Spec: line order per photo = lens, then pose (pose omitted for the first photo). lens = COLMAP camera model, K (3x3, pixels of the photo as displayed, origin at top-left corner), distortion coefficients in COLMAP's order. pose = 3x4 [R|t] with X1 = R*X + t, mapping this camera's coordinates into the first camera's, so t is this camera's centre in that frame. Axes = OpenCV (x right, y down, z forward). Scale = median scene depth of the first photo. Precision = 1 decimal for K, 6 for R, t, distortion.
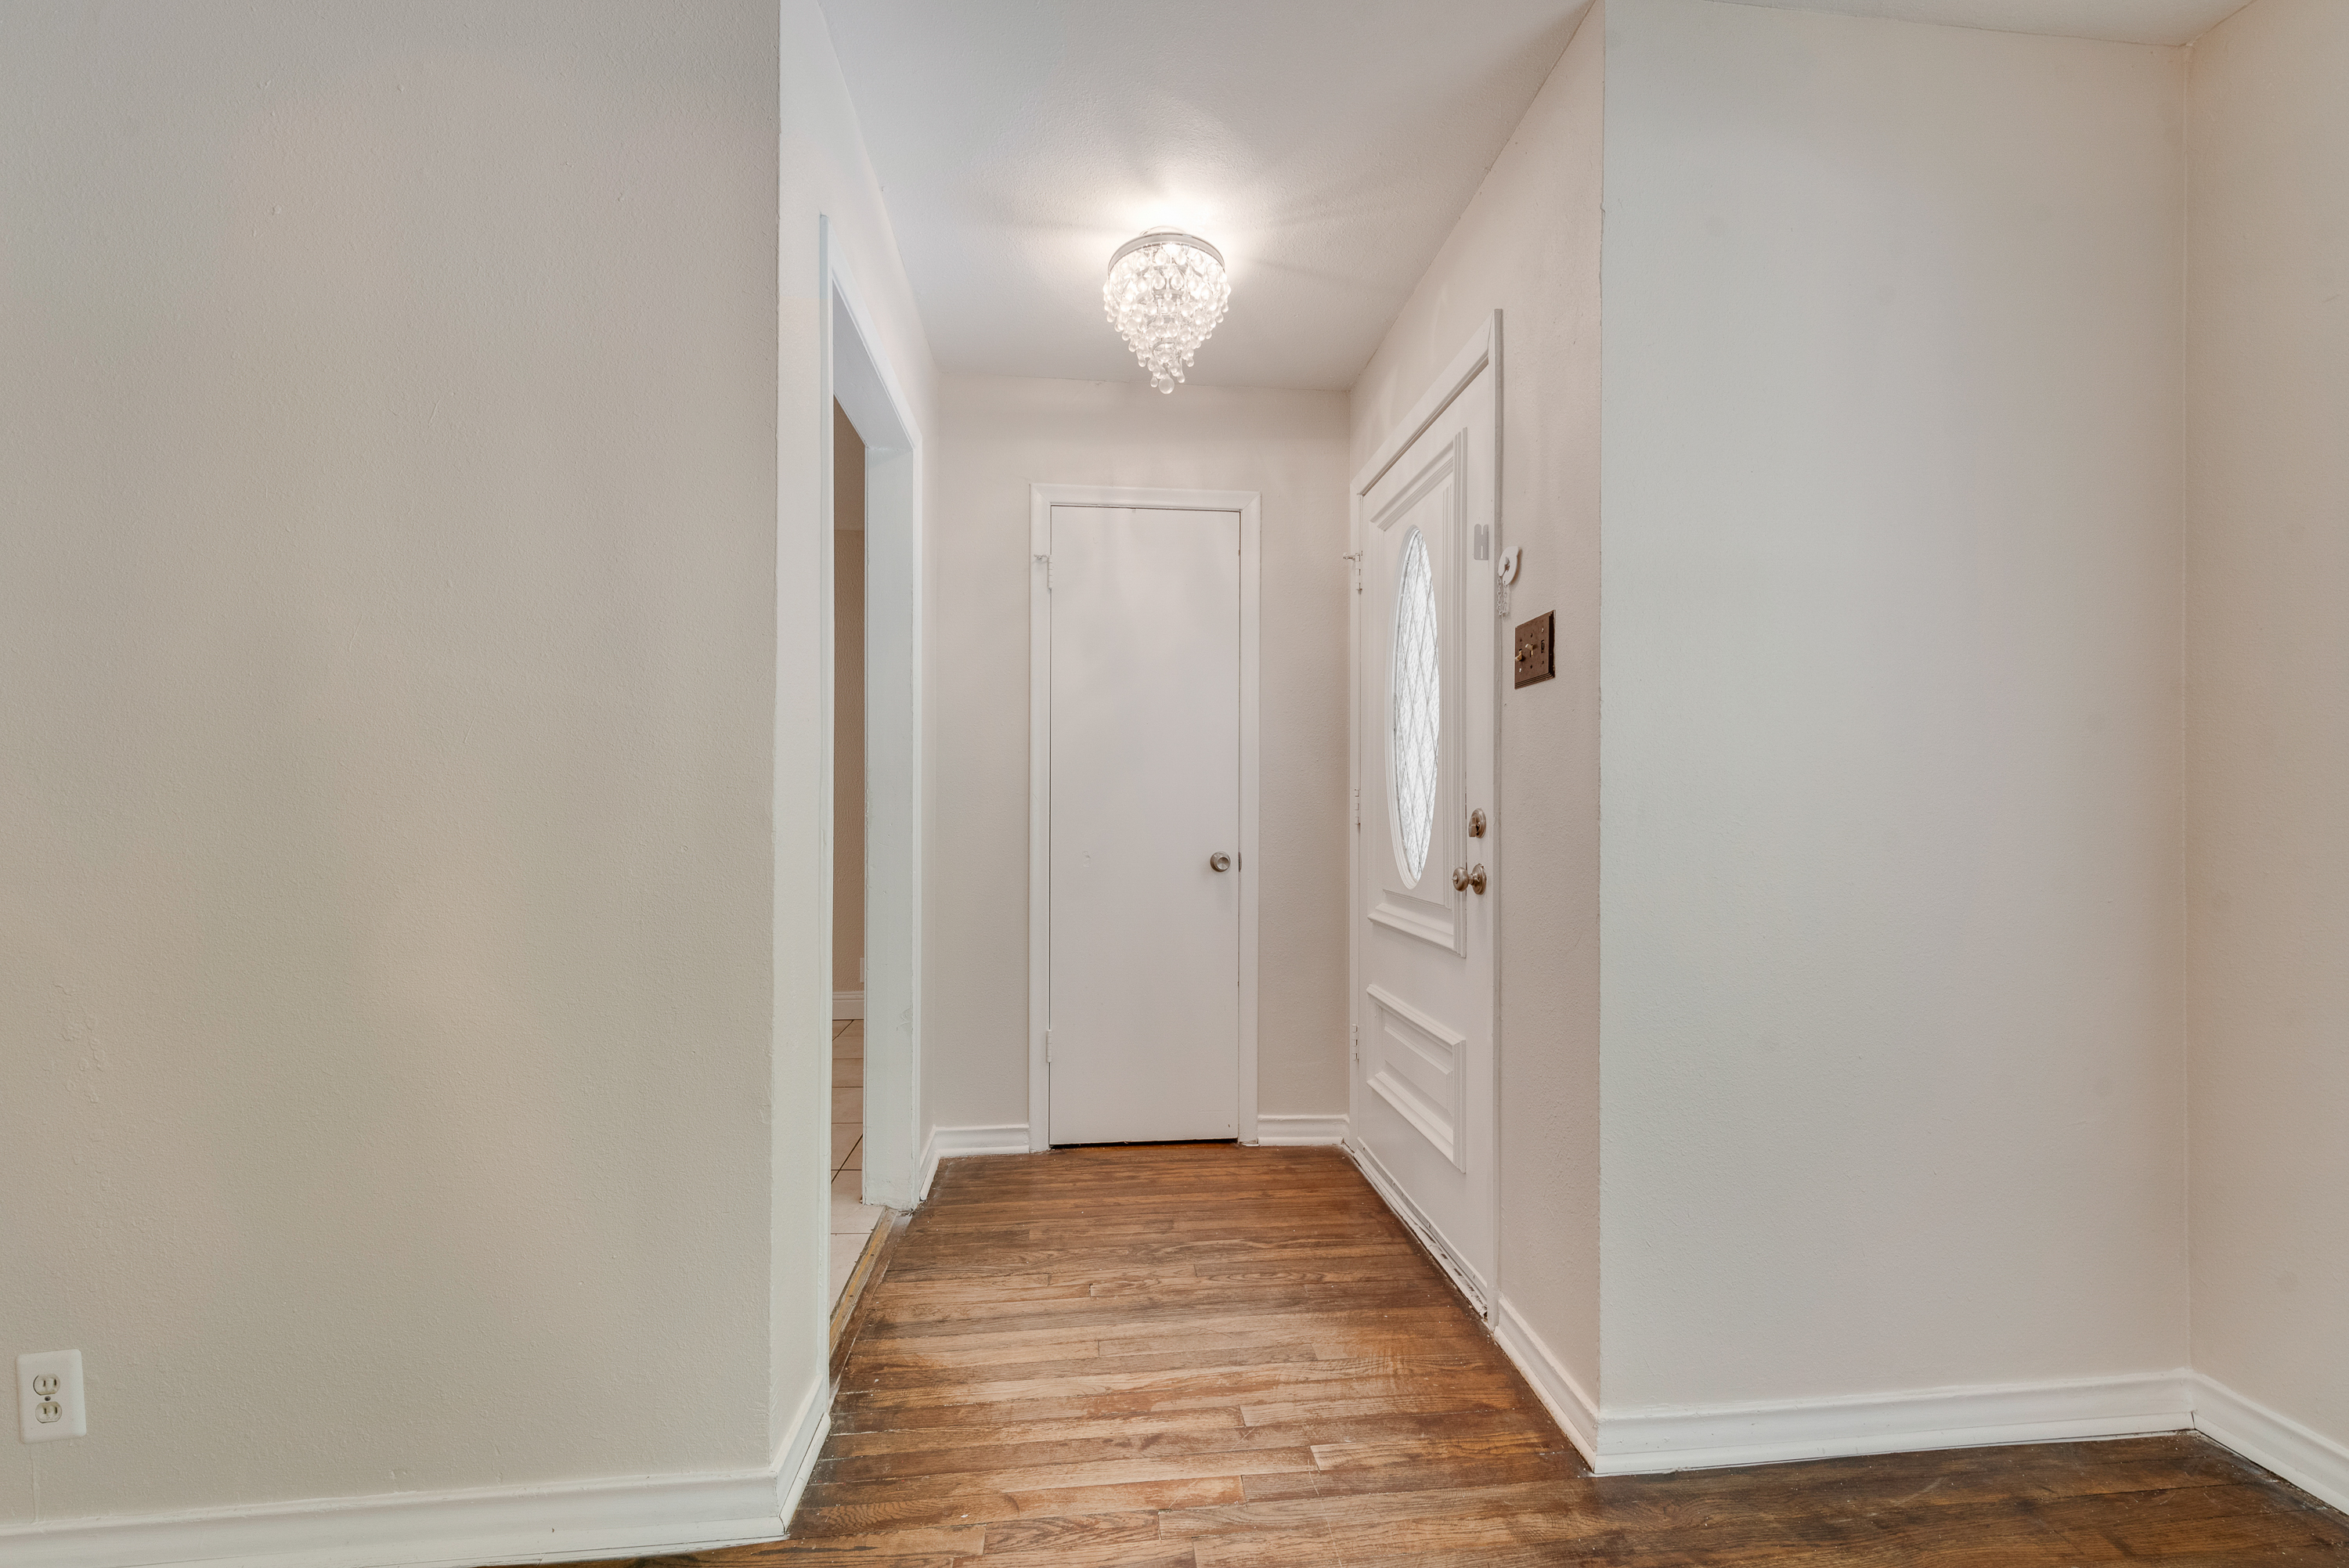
lens RADIAL K [[931.4, 0, 1177.3], [0, 931.4, 794.5], [0, 0, 1]] dist [0.019665, -0.006774]
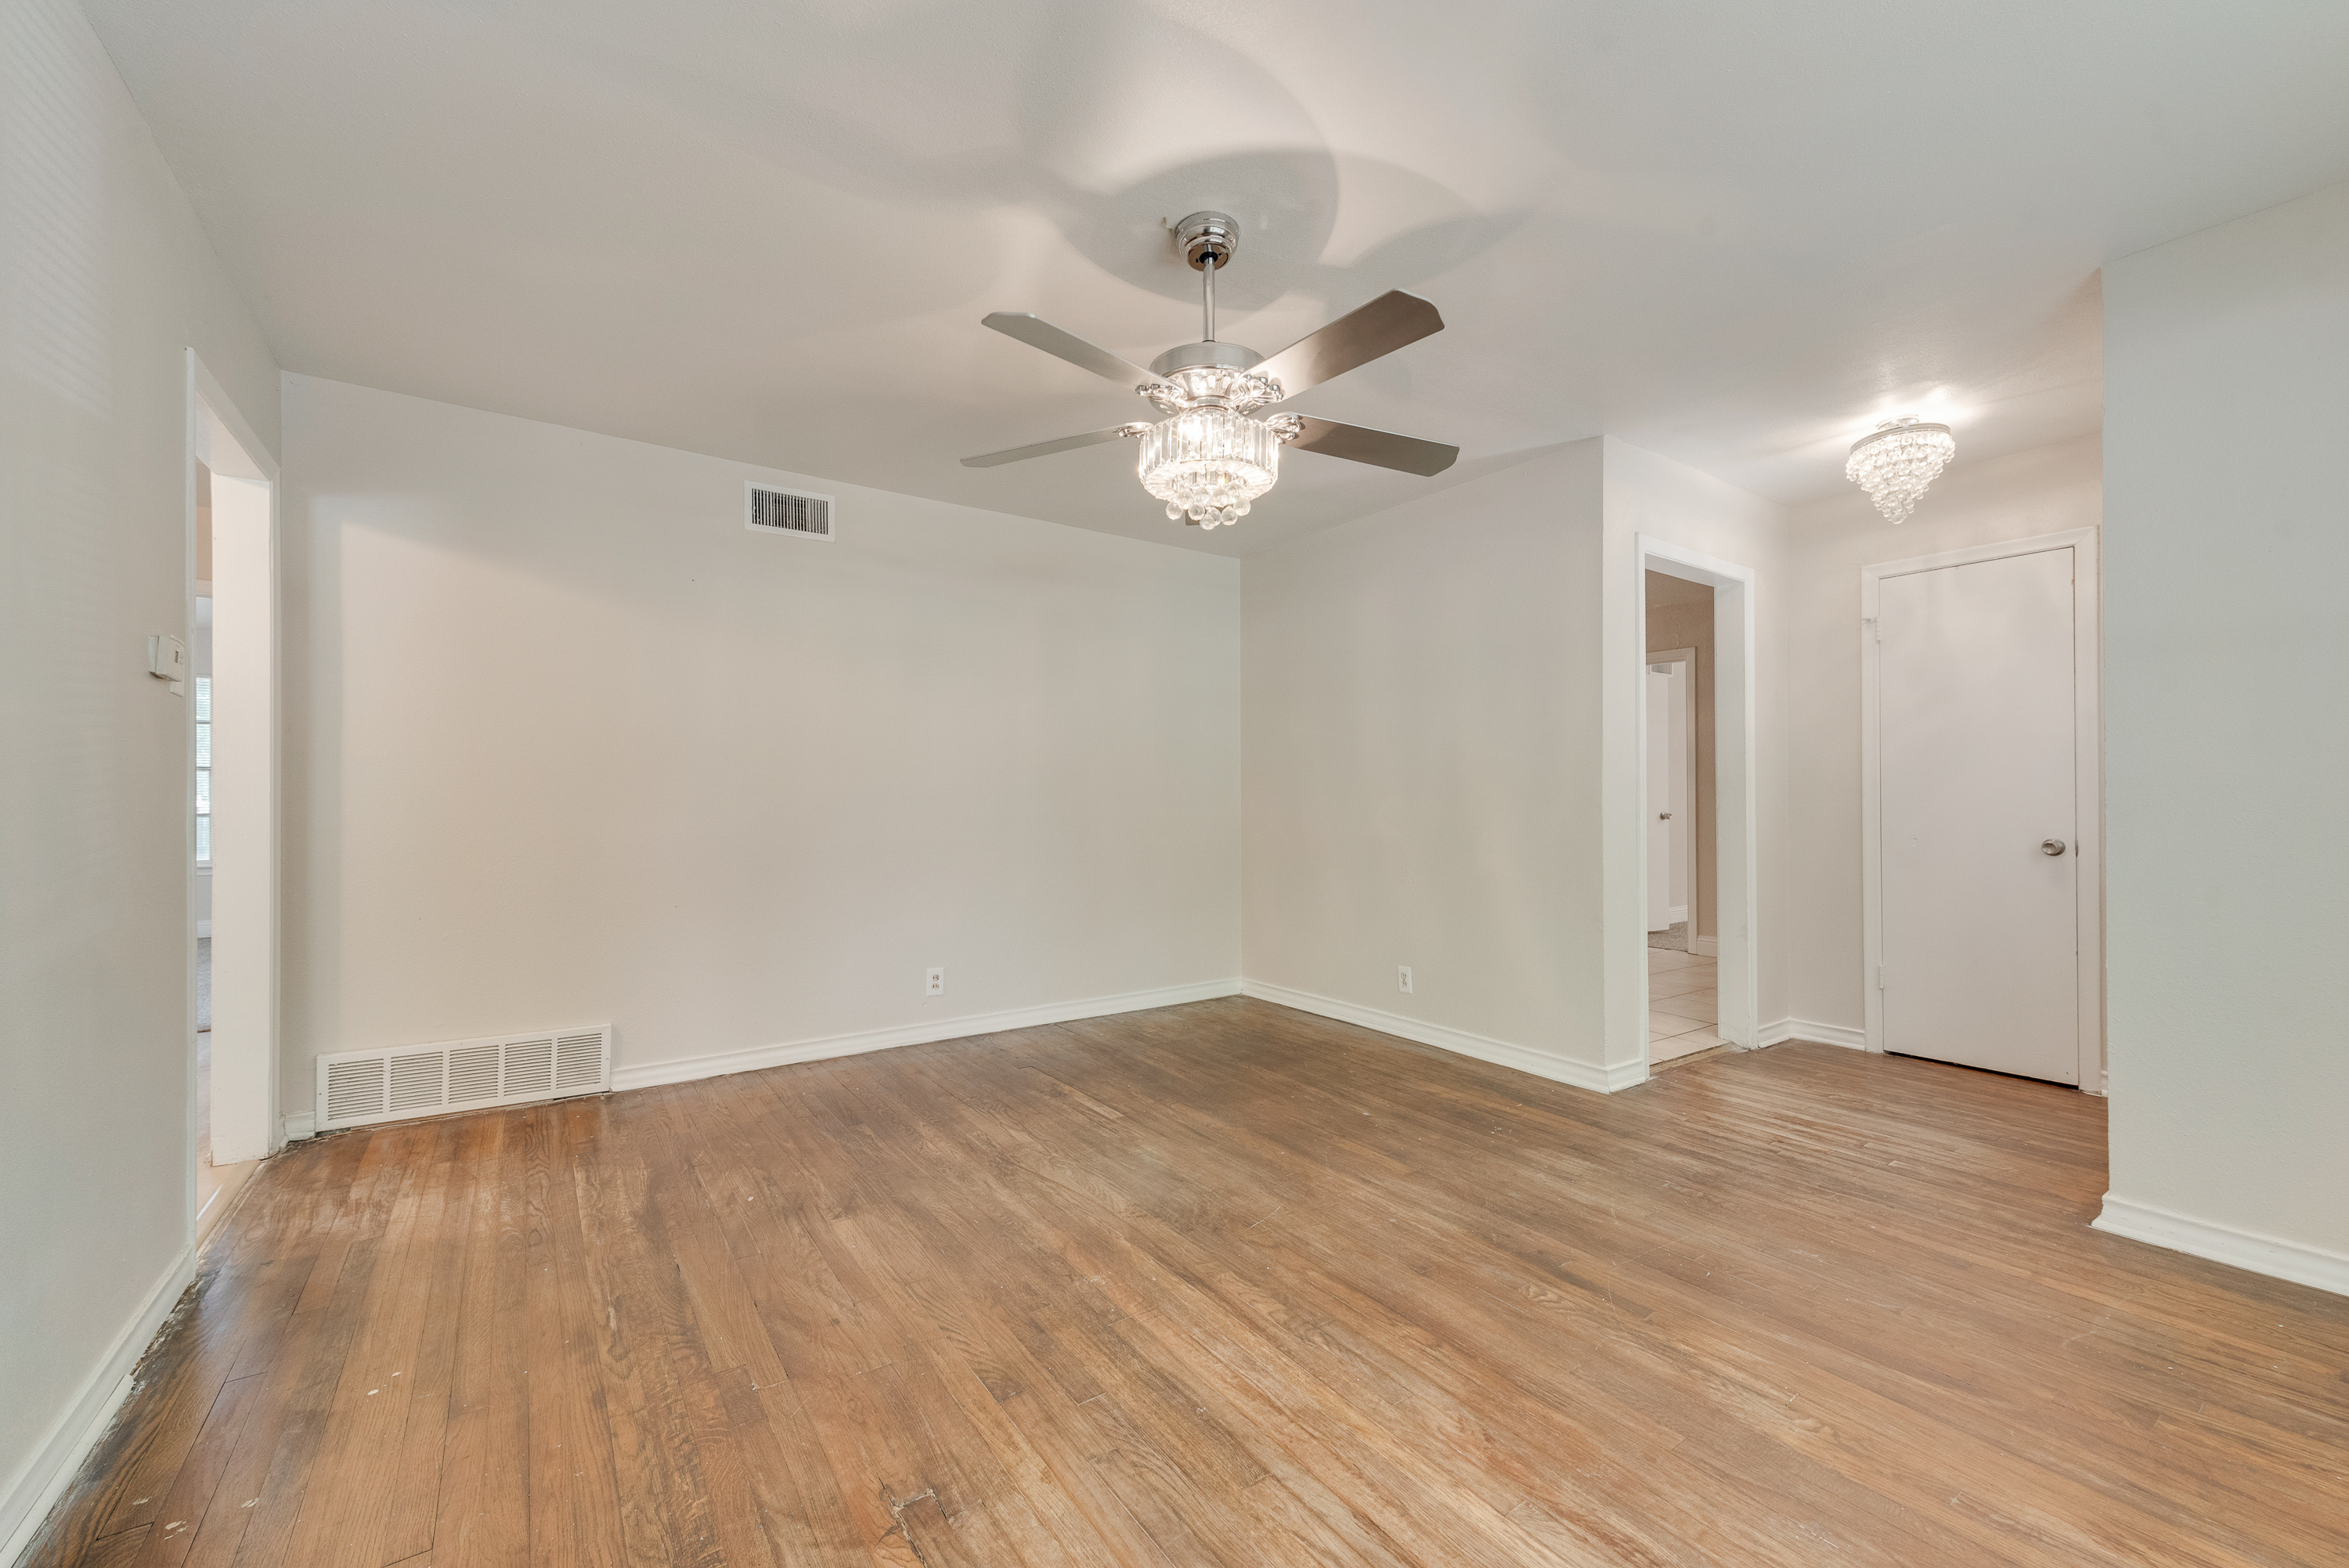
lens RADIAL K [[931.4, 0, 1177.3], [0, 931.4, 794.5], [0, 0, 1]] dist [0.019665, -0.006774]
pose [[0.490420, -0.008203, -0.871448, 0.854383], [0.013038, 0.999913, -0.002075, -0.010956], [0.871389, -0.010344, 0.490484, -0.867778]]
